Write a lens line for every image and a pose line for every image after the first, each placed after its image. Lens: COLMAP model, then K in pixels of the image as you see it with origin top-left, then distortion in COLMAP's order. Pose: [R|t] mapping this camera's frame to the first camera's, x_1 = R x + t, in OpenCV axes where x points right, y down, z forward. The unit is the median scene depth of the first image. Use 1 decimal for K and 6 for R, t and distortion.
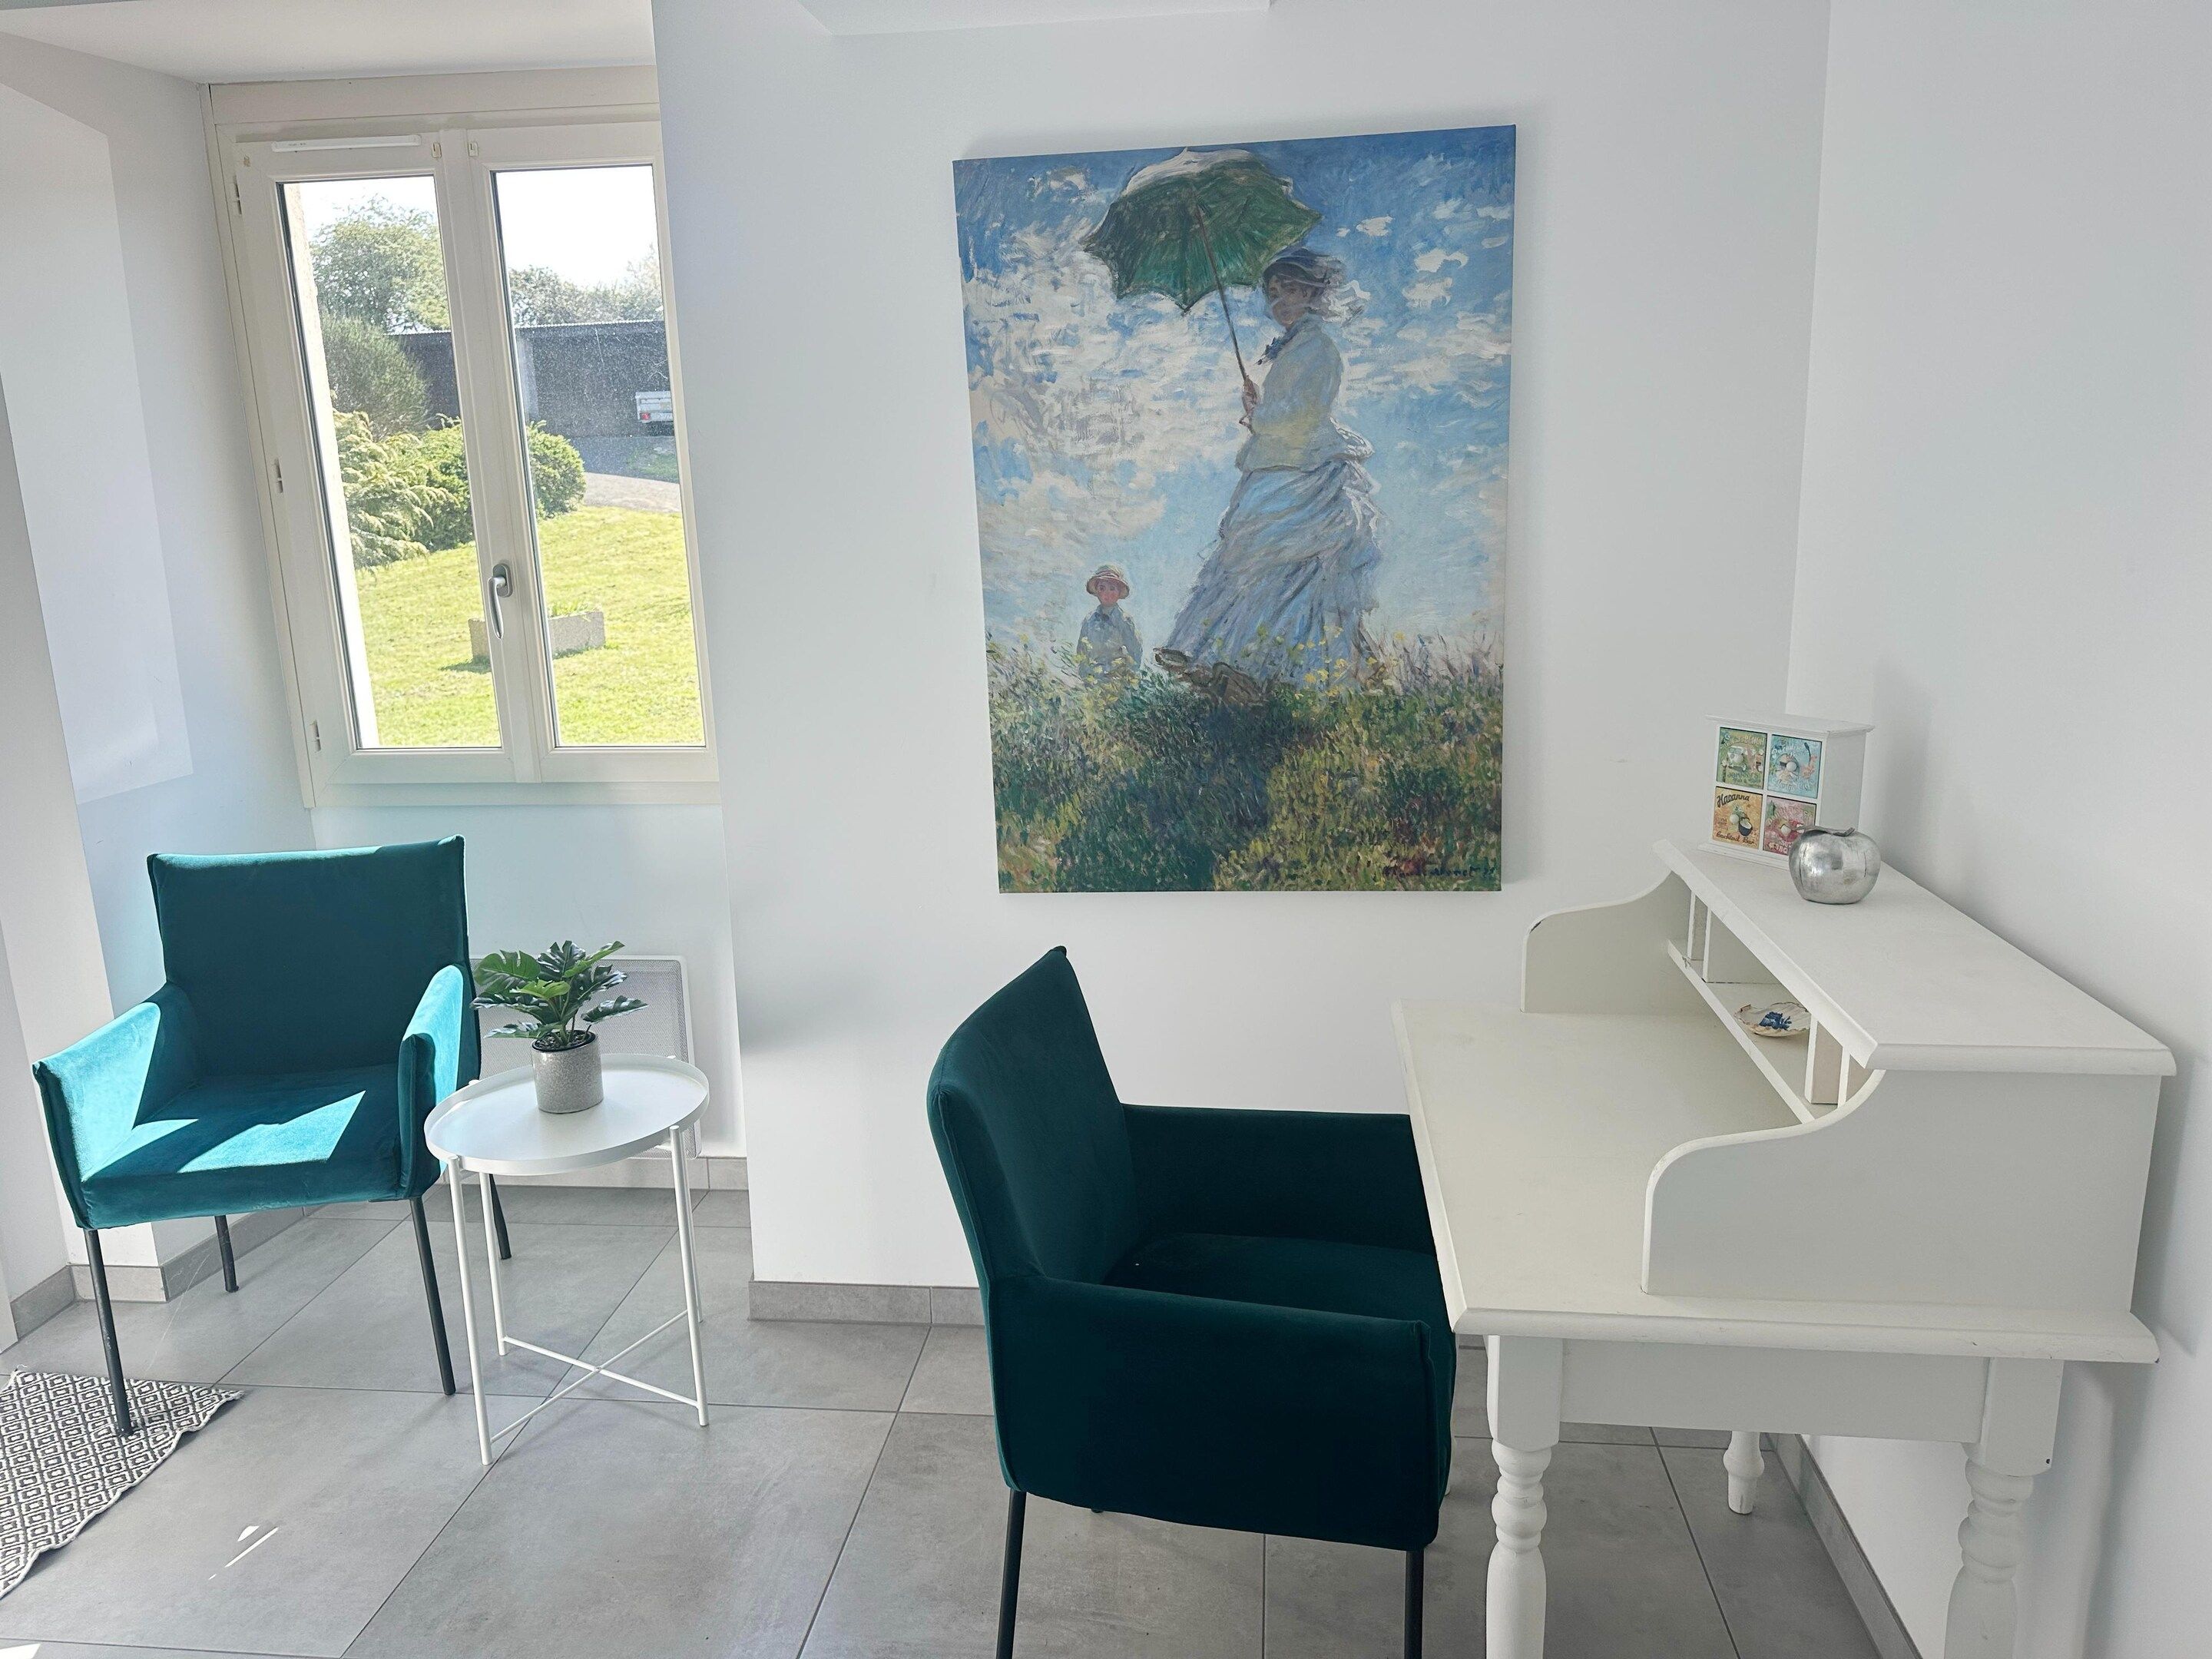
lens RADIAL K [[1568.3, 0, 1107.4], [0, 1568.3, 837.2], [0, 0, 1]] dist [0.062005, -0.021570]
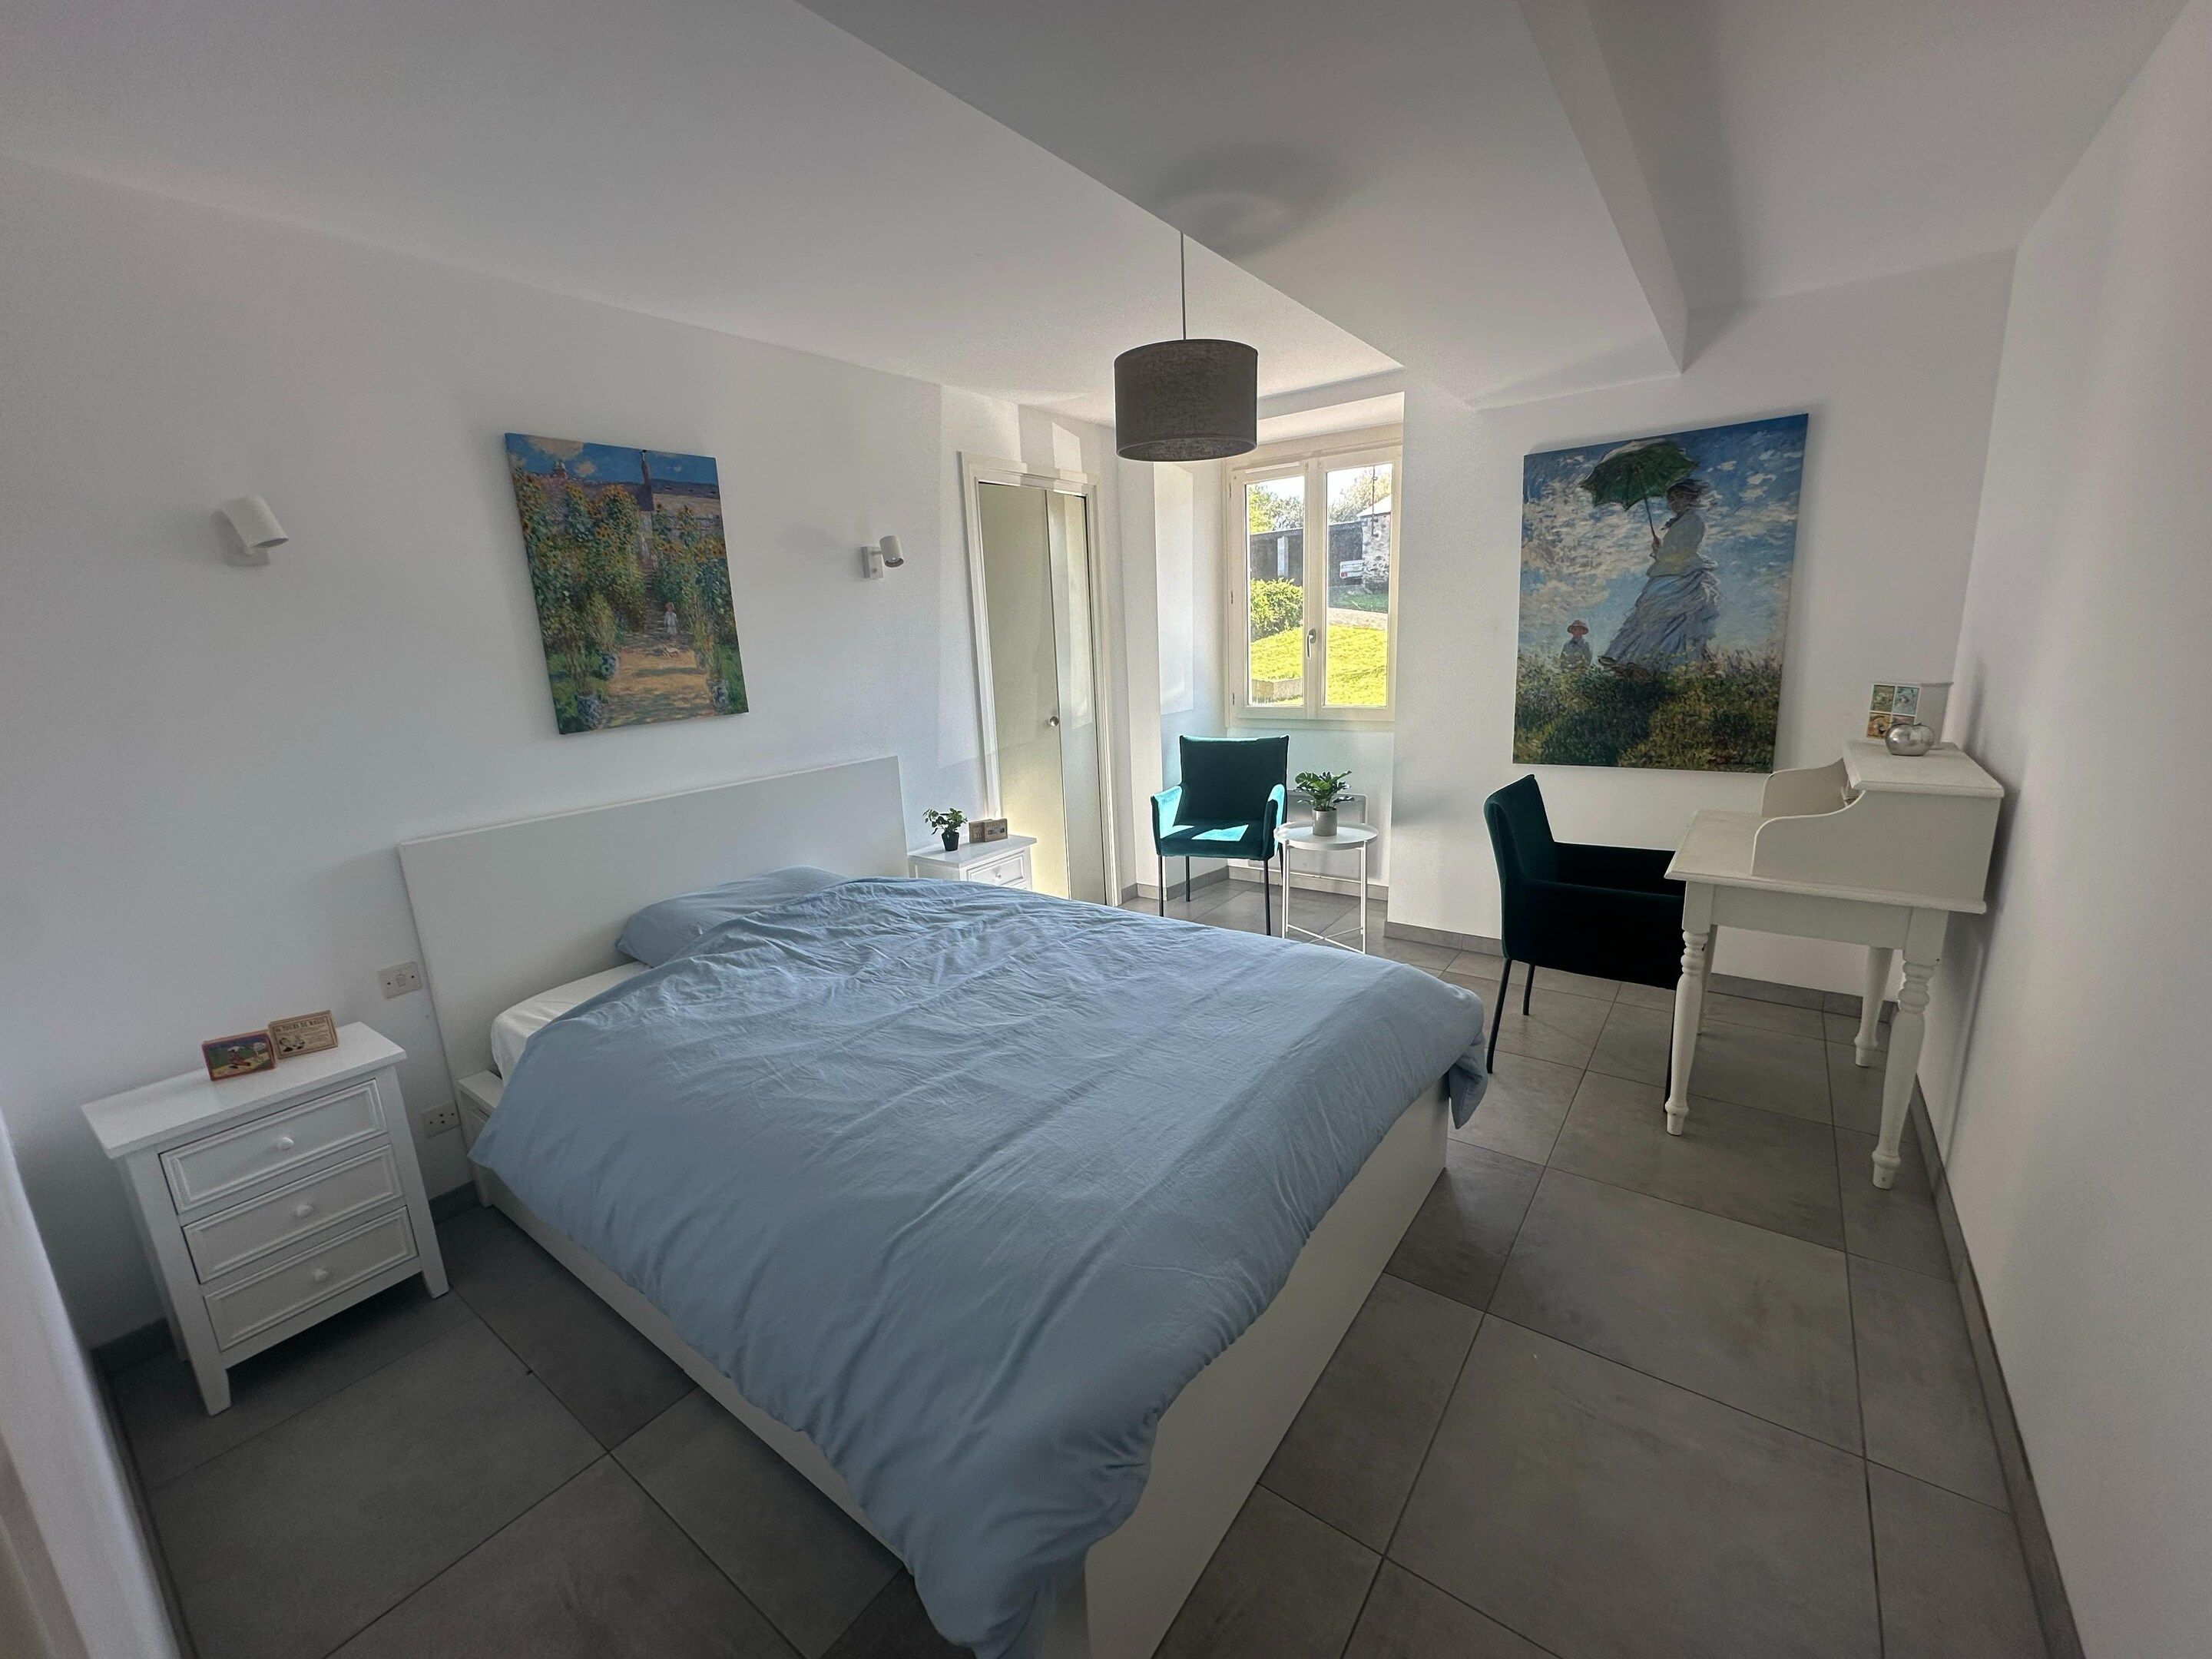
lens RADIAL K [[897.5, 0, 1102.6], [0, 897.5, 822.1], [0, 0, 1]] dist [0.000315, -0.000419]
pose [[0.863842, 0.099693, -0.493799, 0.076456], [-0.094994, 0.994874, 0.034674, 0.143952], [0.494725, 0.016955, 0.868884, -0.491993]]
